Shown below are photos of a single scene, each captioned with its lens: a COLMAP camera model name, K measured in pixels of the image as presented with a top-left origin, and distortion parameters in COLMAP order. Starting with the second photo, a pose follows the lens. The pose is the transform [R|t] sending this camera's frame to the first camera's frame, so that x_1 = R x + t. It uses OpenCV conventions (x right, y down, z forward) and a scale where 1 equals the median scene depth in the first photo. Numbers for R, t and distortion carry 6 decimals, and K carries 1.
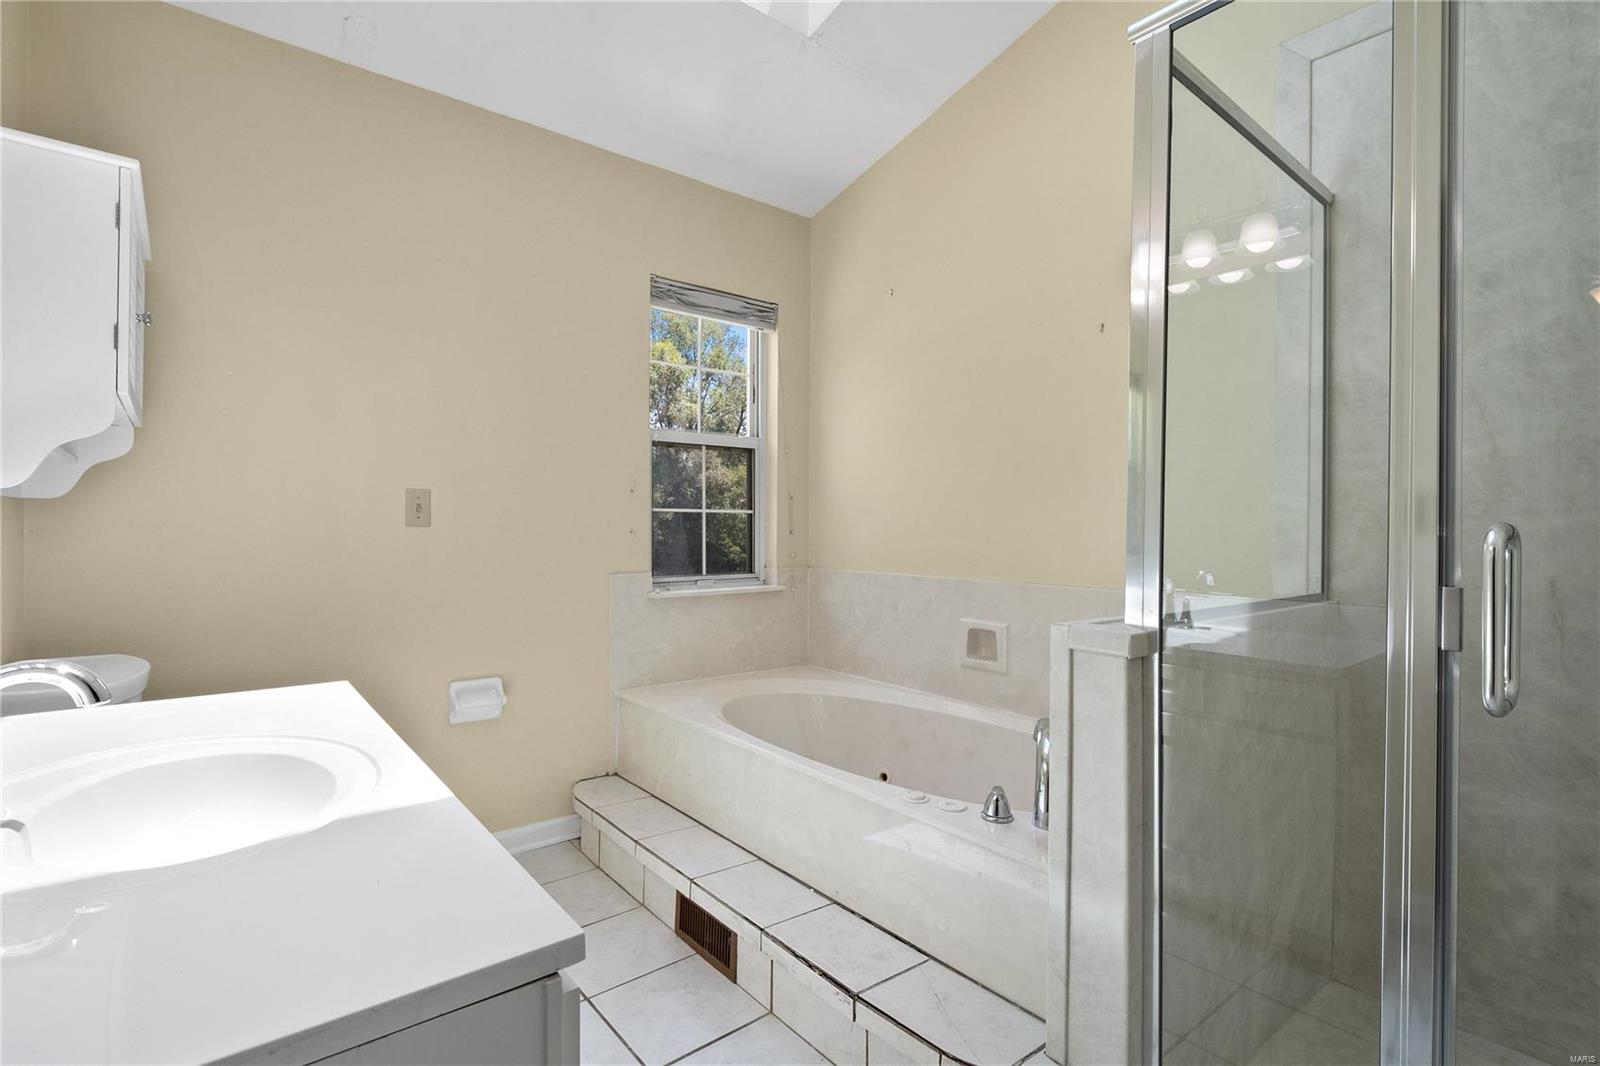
lens RADIAL K [[756.8, 0, 796.3], [0, 756.8, 525.3], [0, 0, 1]] dist [-0.003390, -0.000267]
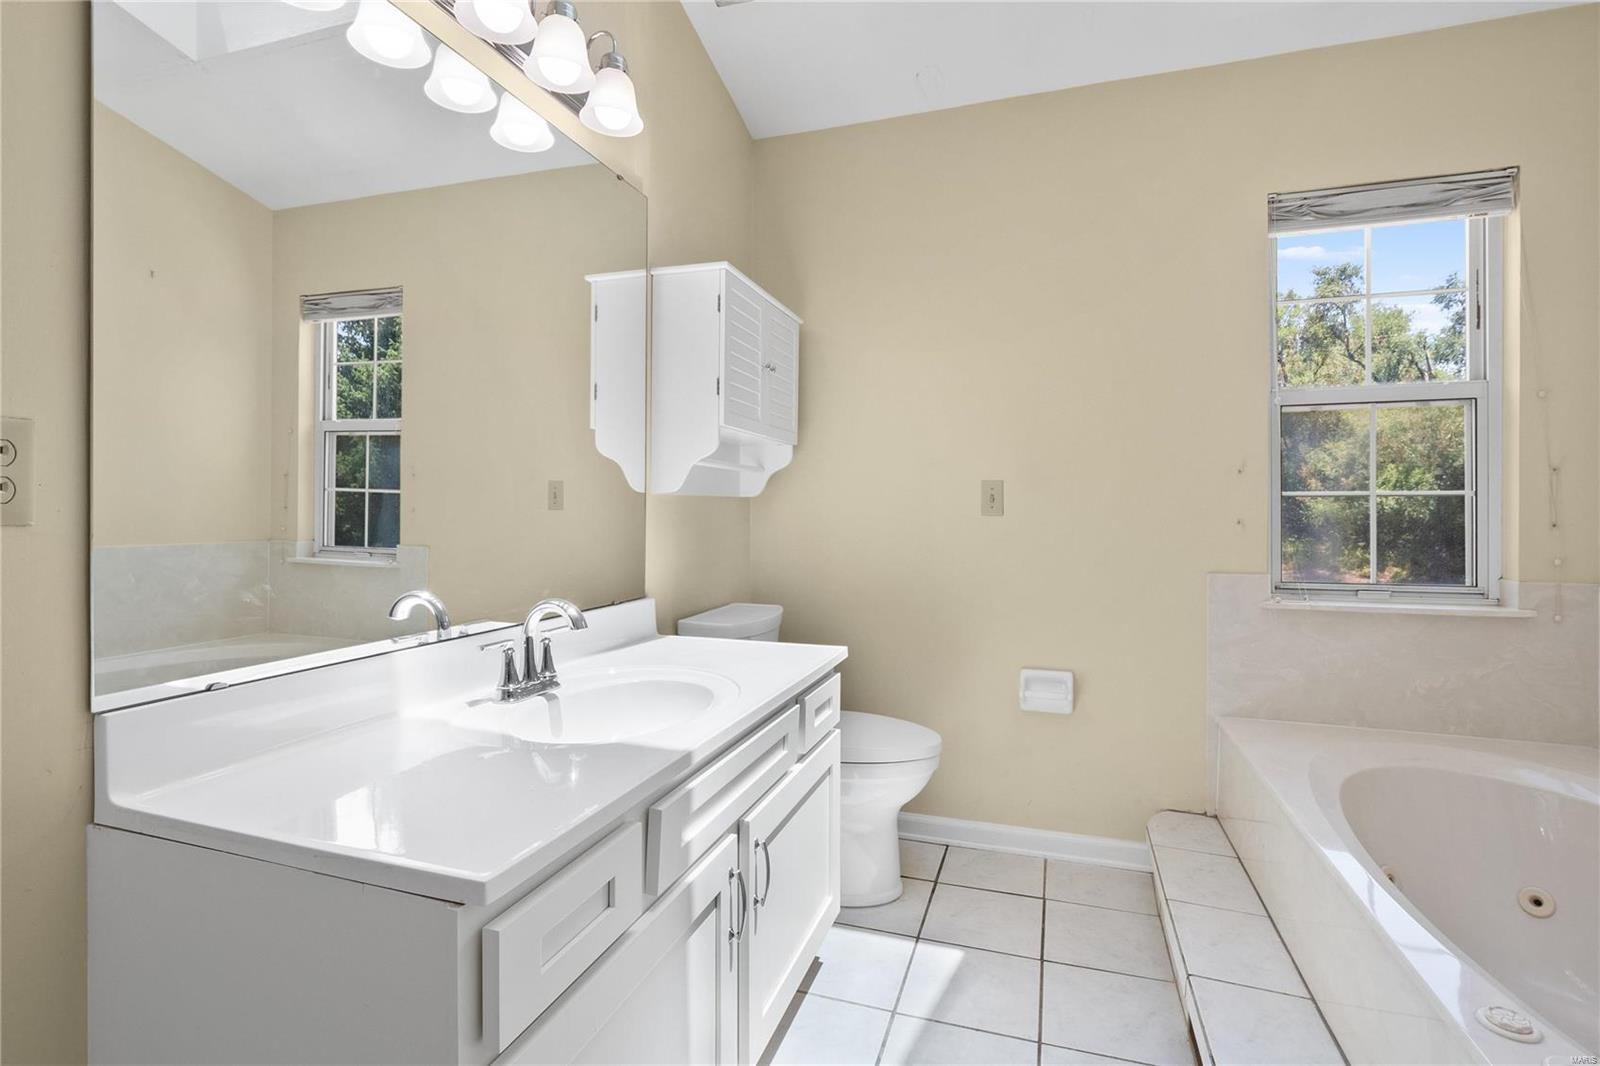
lens RADIAL K [[755.5, 0, 800.1], [0, 755.5, 508.3], [0, 0, 1]] dist [-0.002321, -0.000321]
pose [[0.532846, -0.009847, -0.846155, 0.218812], [-0.000471, 0.999929, -0.011933, 0.003742], [0.846212, 0.006757, 0.532803, 0.180936]]
